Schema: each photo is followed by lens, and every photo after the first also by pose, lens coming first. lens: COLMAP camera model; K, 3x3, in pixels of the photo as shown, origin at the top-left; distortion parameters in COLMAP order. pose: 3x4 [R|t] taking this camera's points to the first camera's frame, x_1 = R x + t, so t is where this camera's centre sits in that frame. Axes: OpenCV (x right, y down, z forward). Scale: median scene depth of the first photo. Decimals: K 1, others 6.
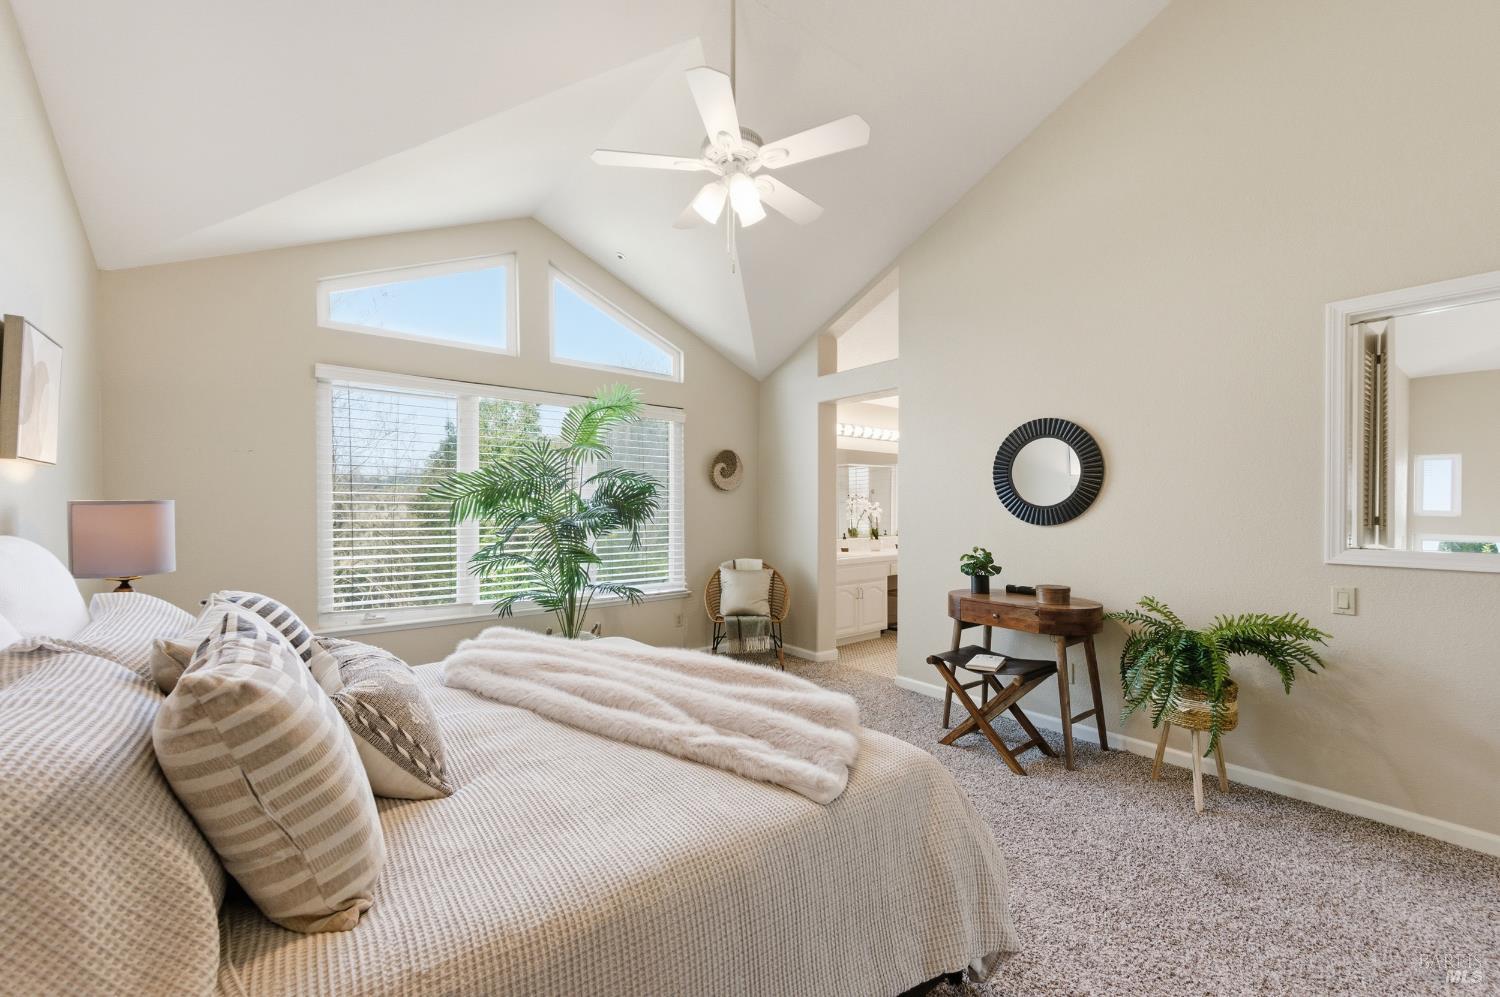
lens RADIAL K [[585.7, 0, 753.0], [0, 585.7, 511.5], [0, 0, 1]] dist [0.001862, -0.001348]
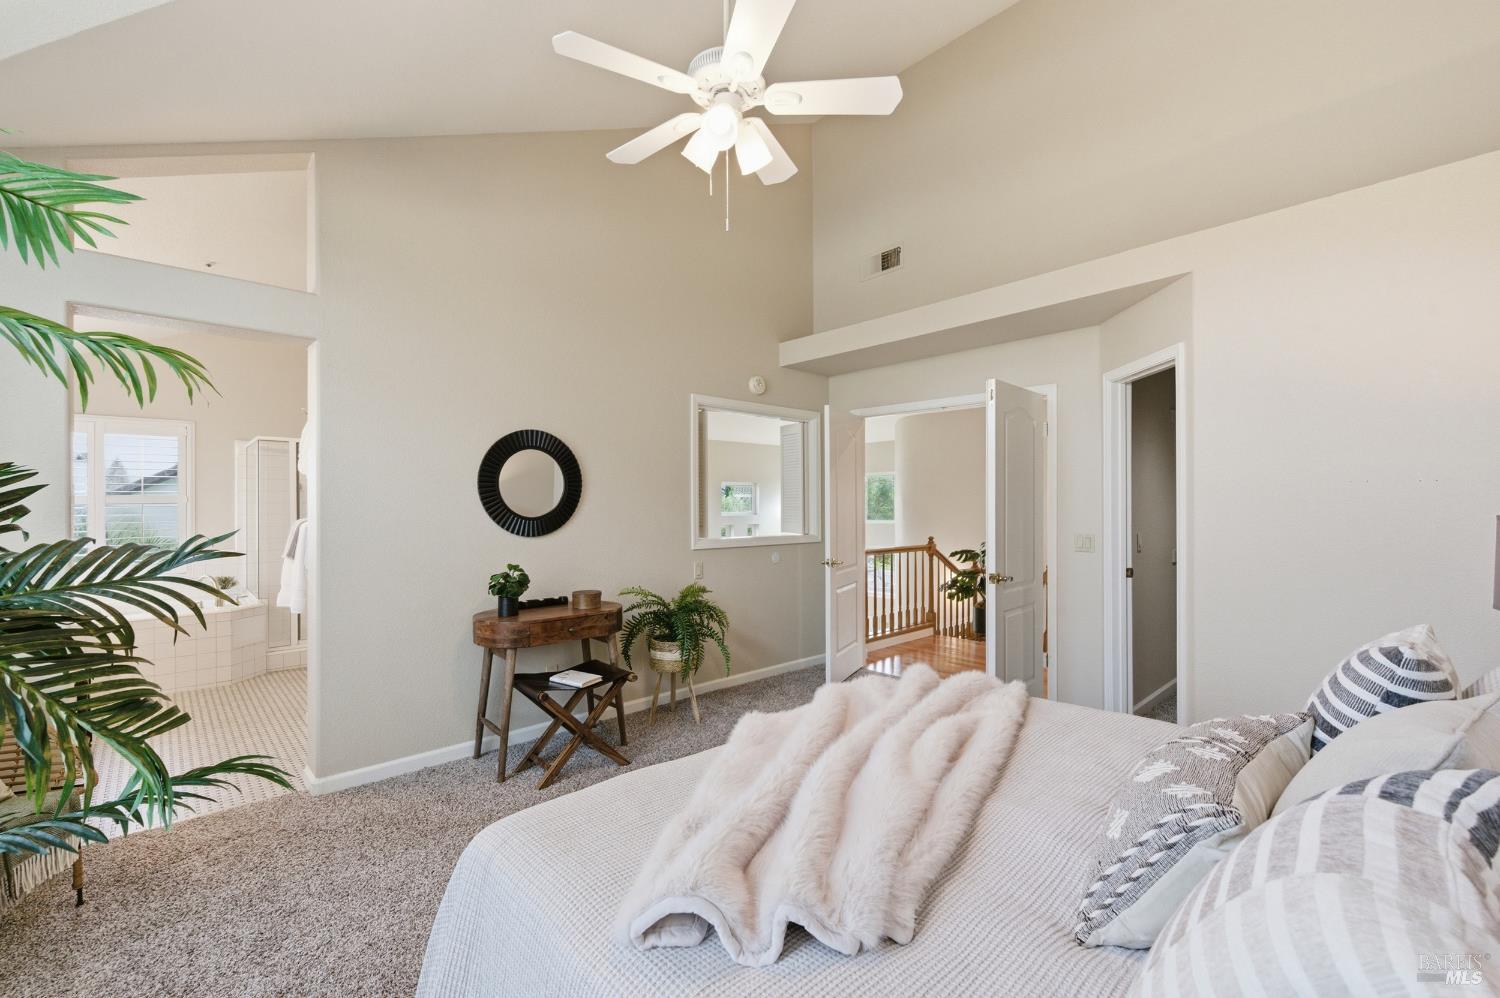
lens RADIAL K [[650.1, 0, 749.4], [0, 650.1, 508.7], [0, 0, 1]] dist [-0.002093, -0.000082]
pose [[-0.066351, -0.003723, 0.997789, -0.638540], [0.004444, 0.999982, 0.004026, -0.027882], [-0.997786, 0.004701, -0.066333, 0.709838]]
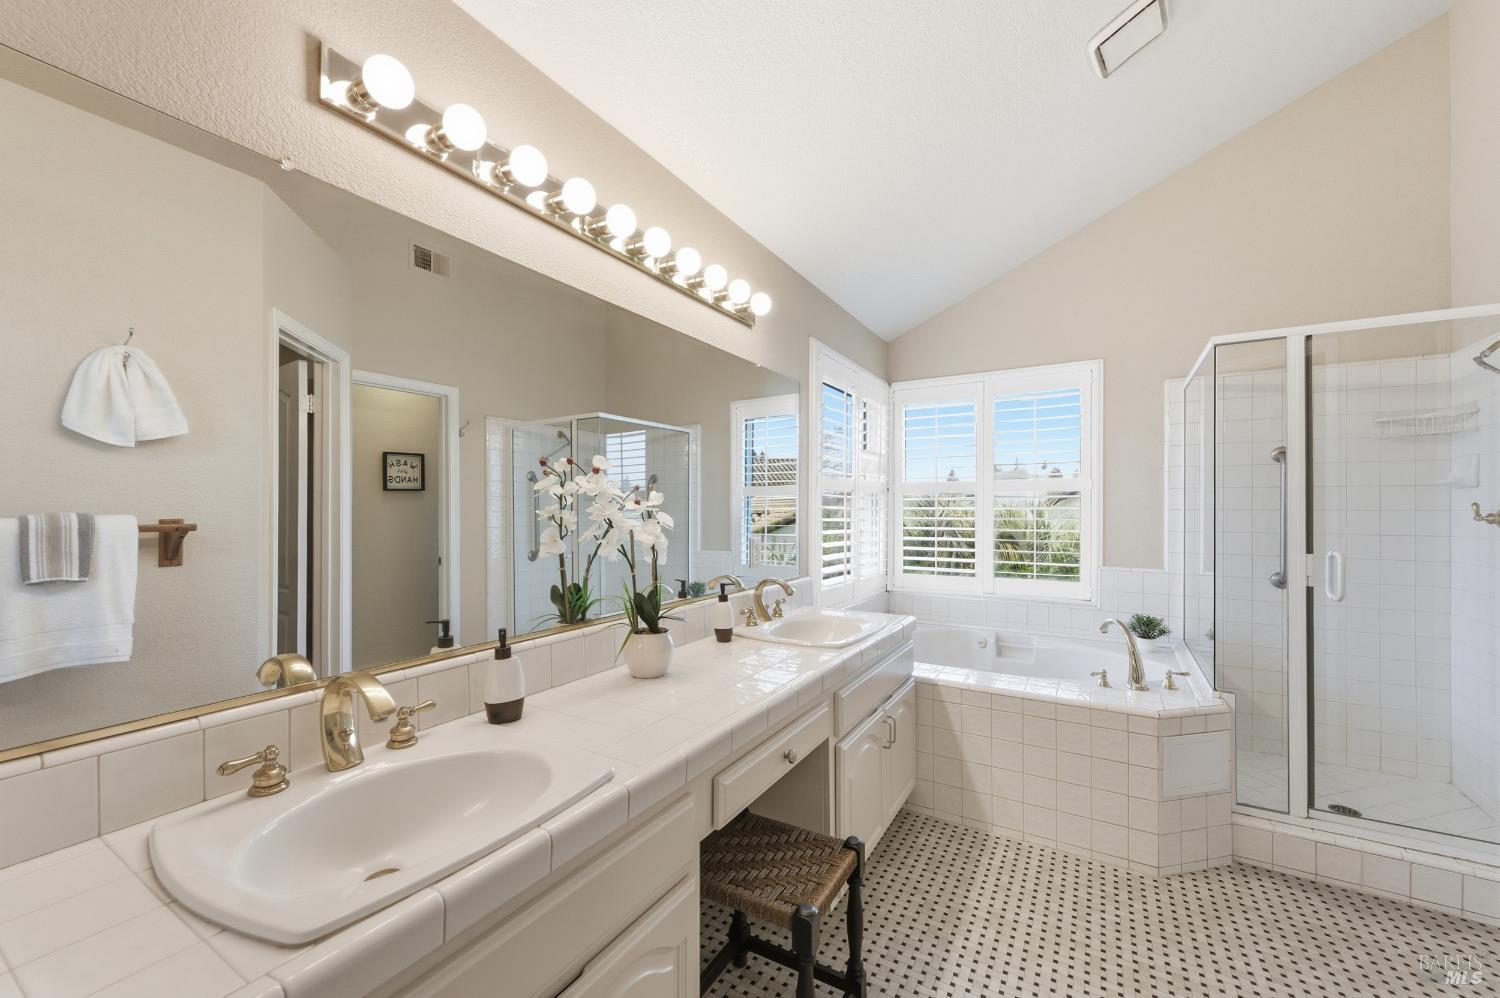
lens RADIAL K [[585.7, 0, 746.9], [0, 585.7, 510.0], [0, 0, 1]] dist [0.001862, -0.001348]
pose [[0.939439, -0.002217, 0.342710, 0.295157], [0.003853, 0.999984, -0.004094, -0.011942], [-0.342696, 0.005166, 0.939432, 1.356525]]
